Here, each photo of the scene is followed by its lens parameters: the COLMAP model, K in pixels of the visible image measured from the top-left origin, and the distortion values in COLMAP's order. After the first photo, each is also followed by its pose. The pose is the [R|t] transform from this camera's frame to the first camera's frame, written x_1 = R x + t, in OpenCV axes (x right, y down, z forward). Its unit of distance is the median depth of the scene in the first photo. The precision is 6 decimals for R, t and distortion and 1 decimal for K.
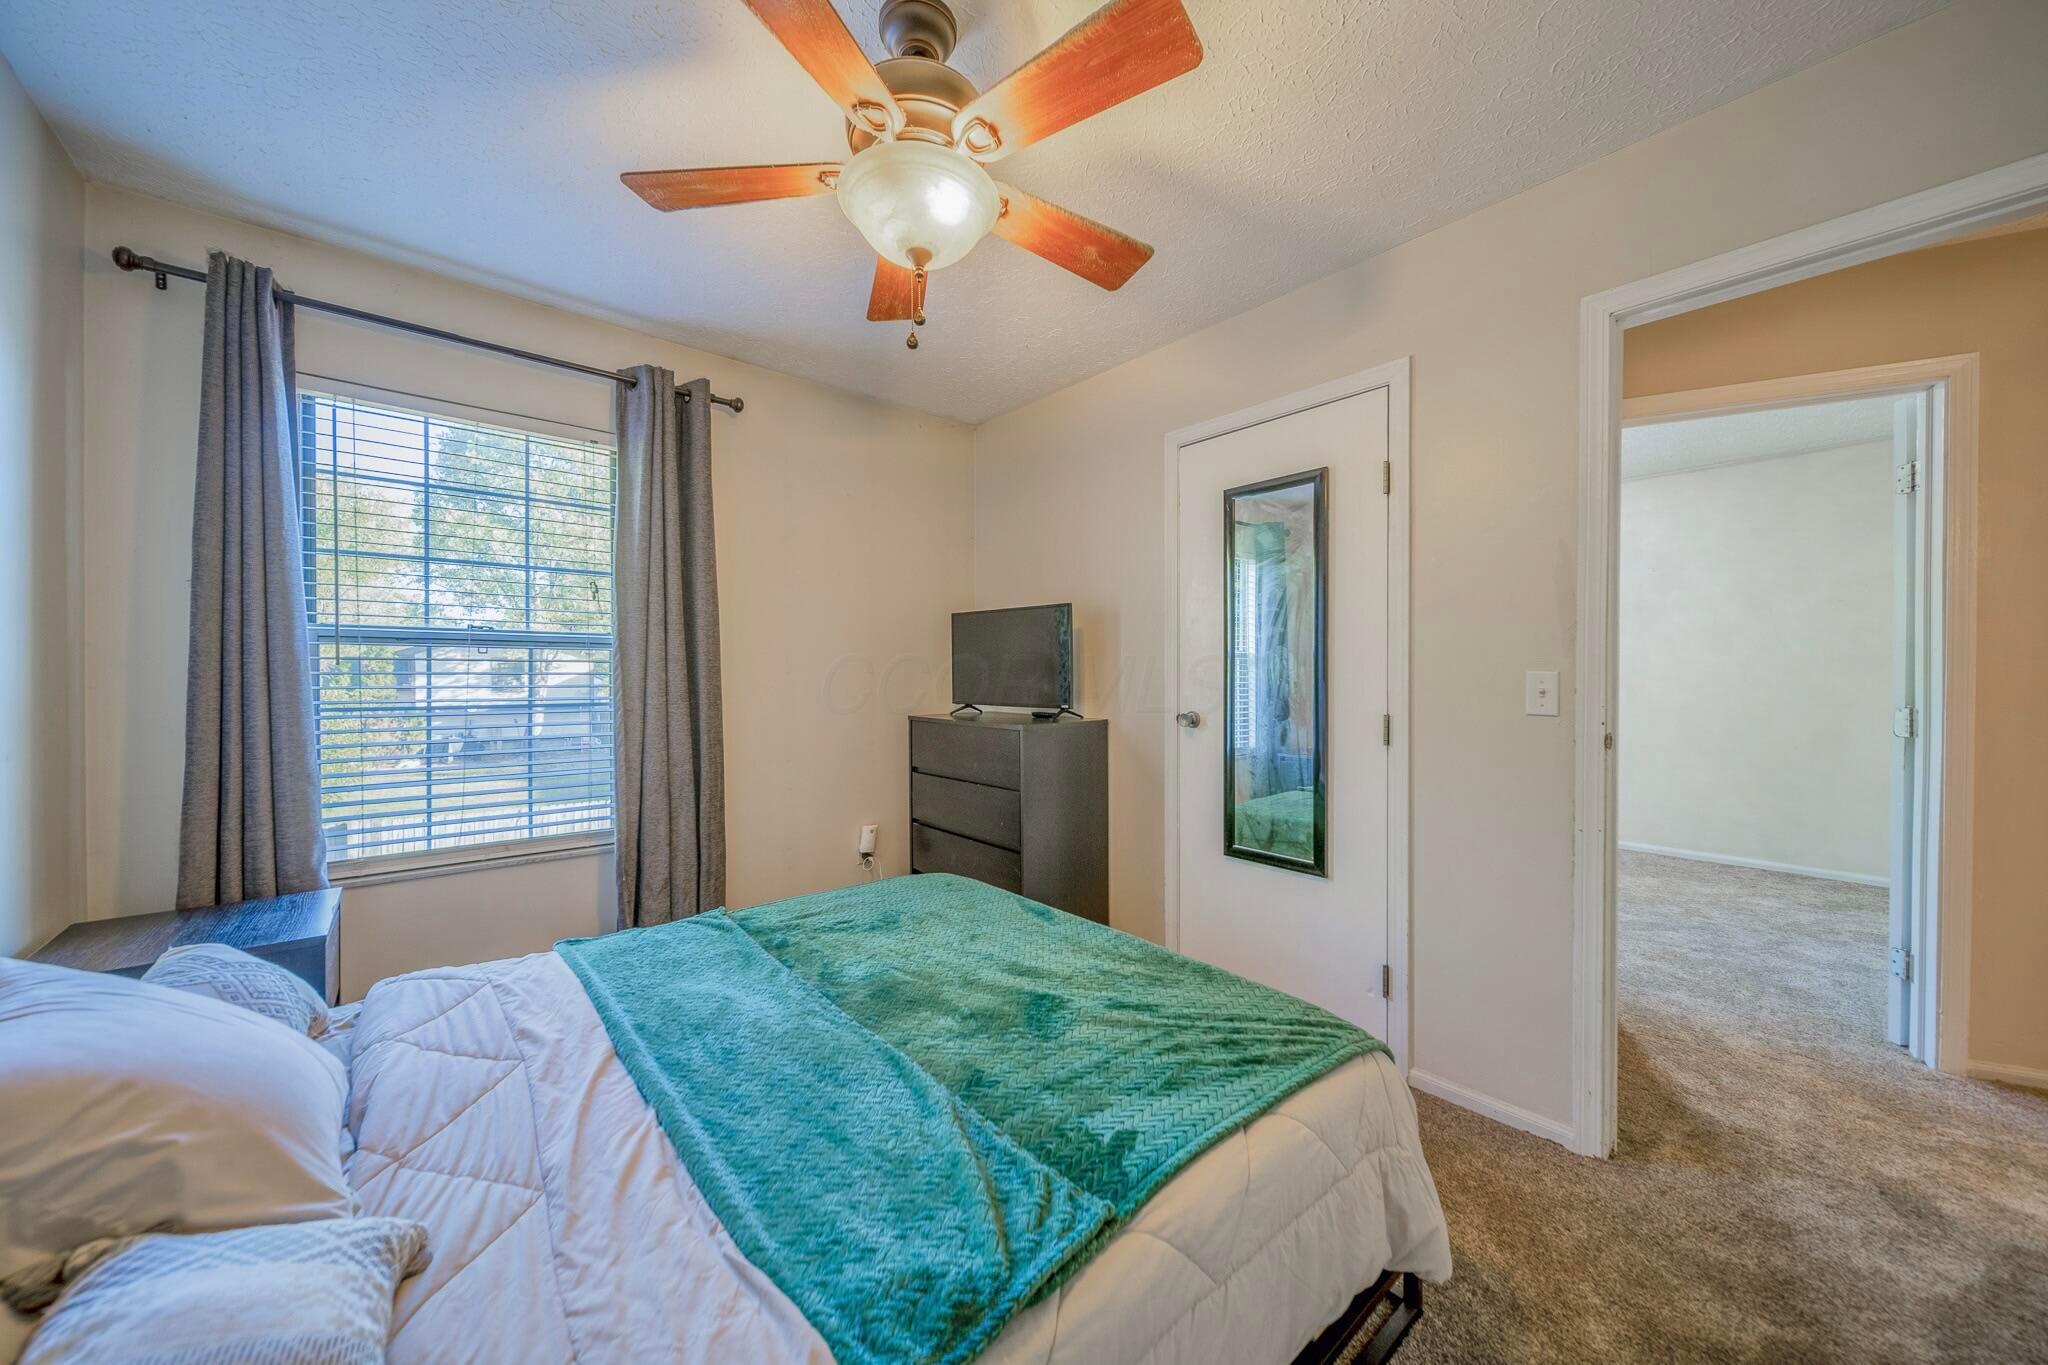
lens RADIAL K [[711.9, 0, 1020.7], [0, 711.9, 675.5], [0, 0, 1]] dist [-0.000511, -0.001416]
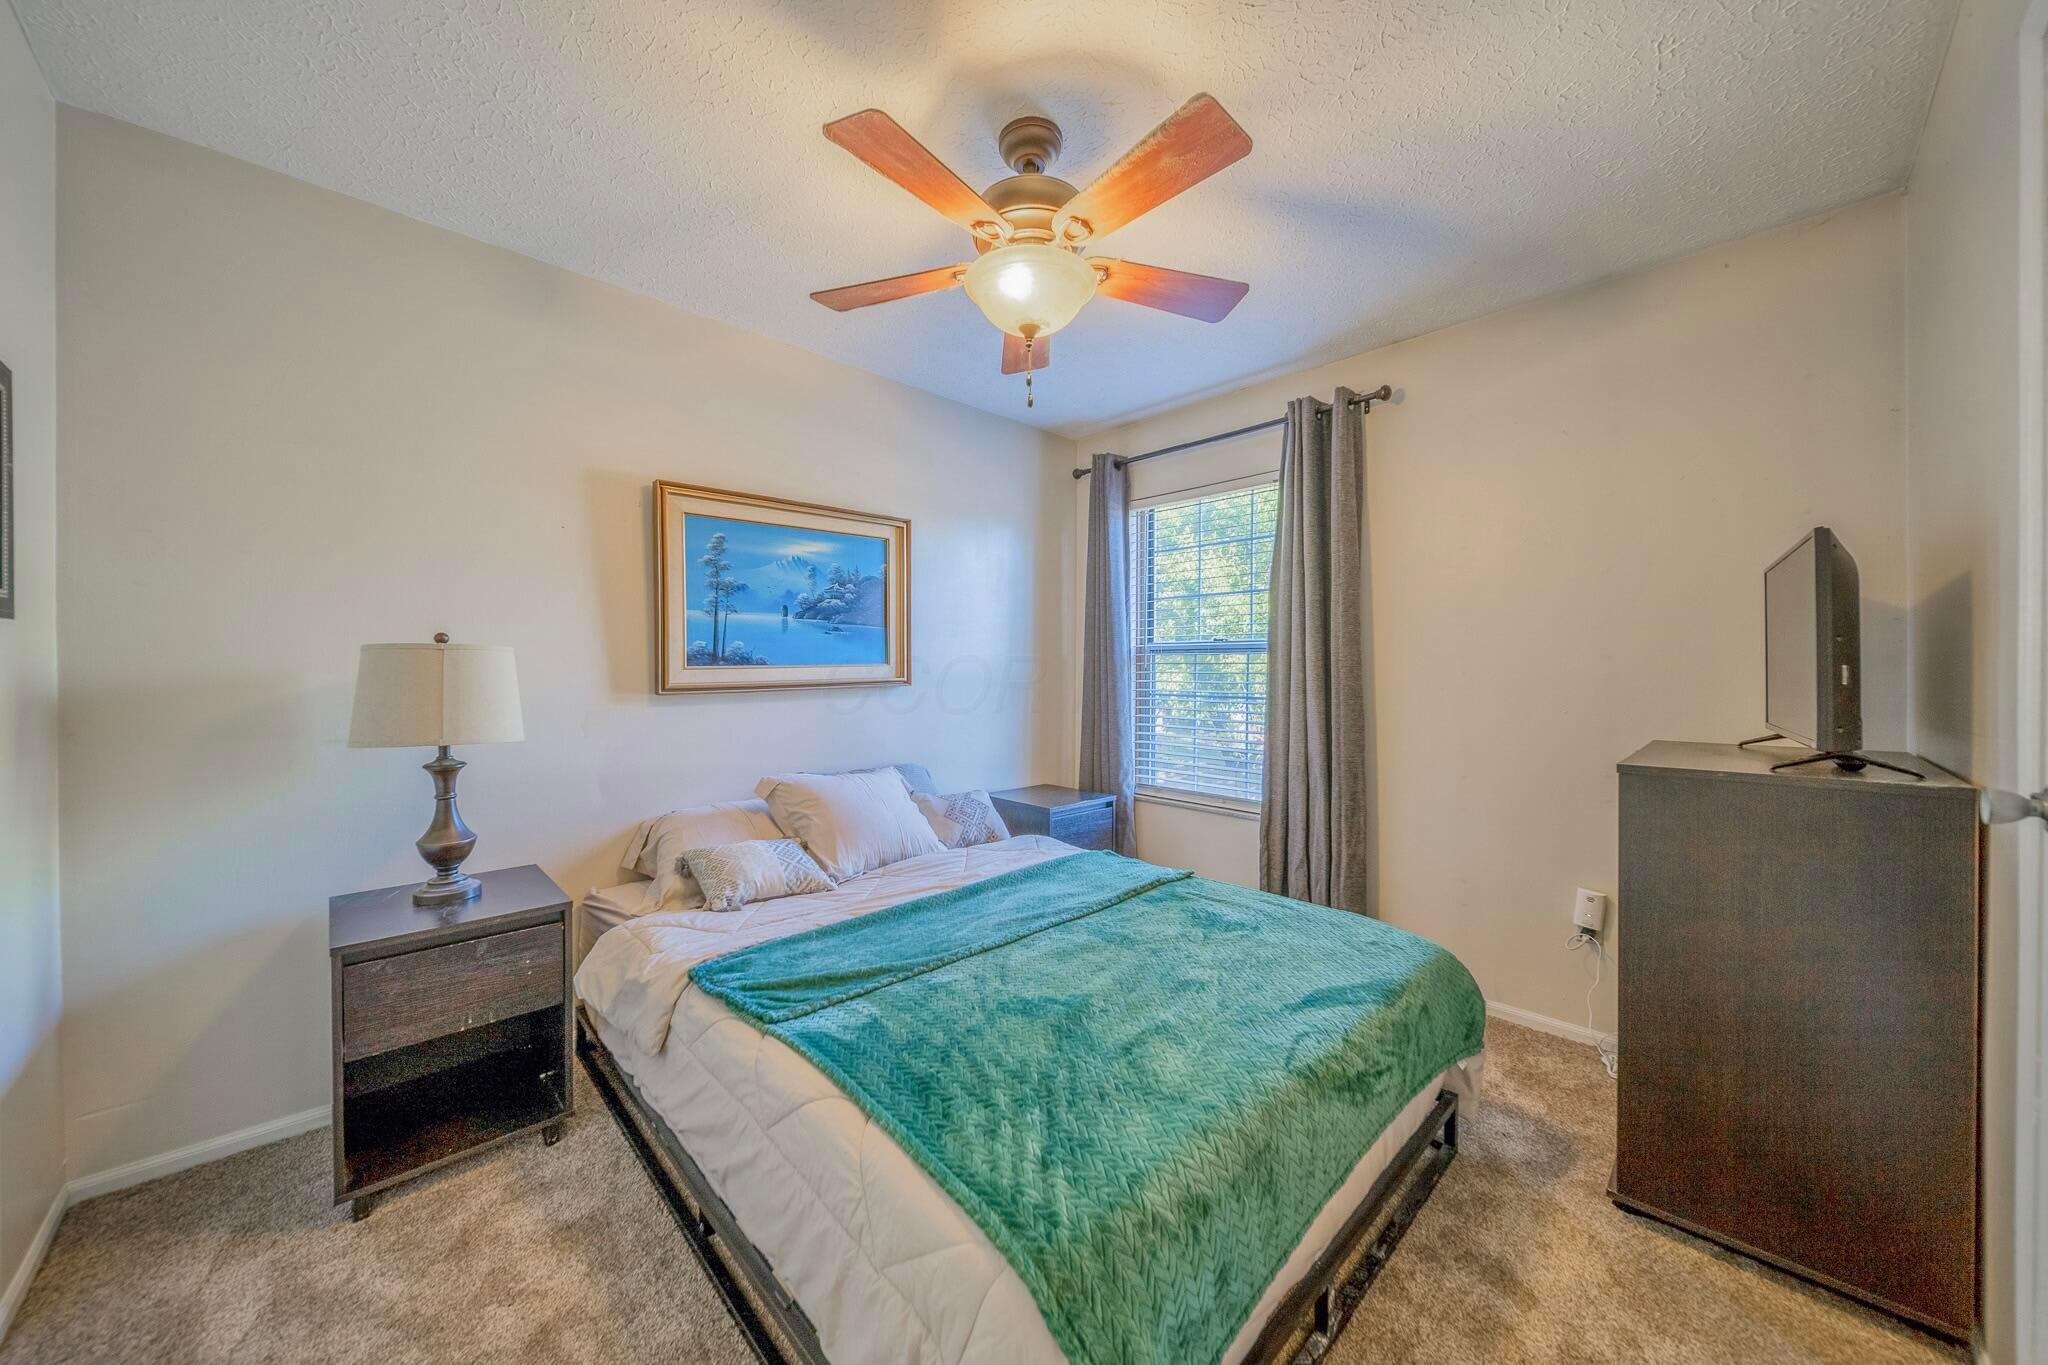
lens RADIAL K [[711.9, 0, 1021.0], [0, 711.9, 674.9], [0, 0, 1]] dist [-0.000511, -0.001416]
pose [[0.051813, 0.003090, -0.998652, 0.616787], [-0.009383, 0.999953, 0.002607, 0.001267], [0.998613, 0.009236, 0.051839, 0.538374]]
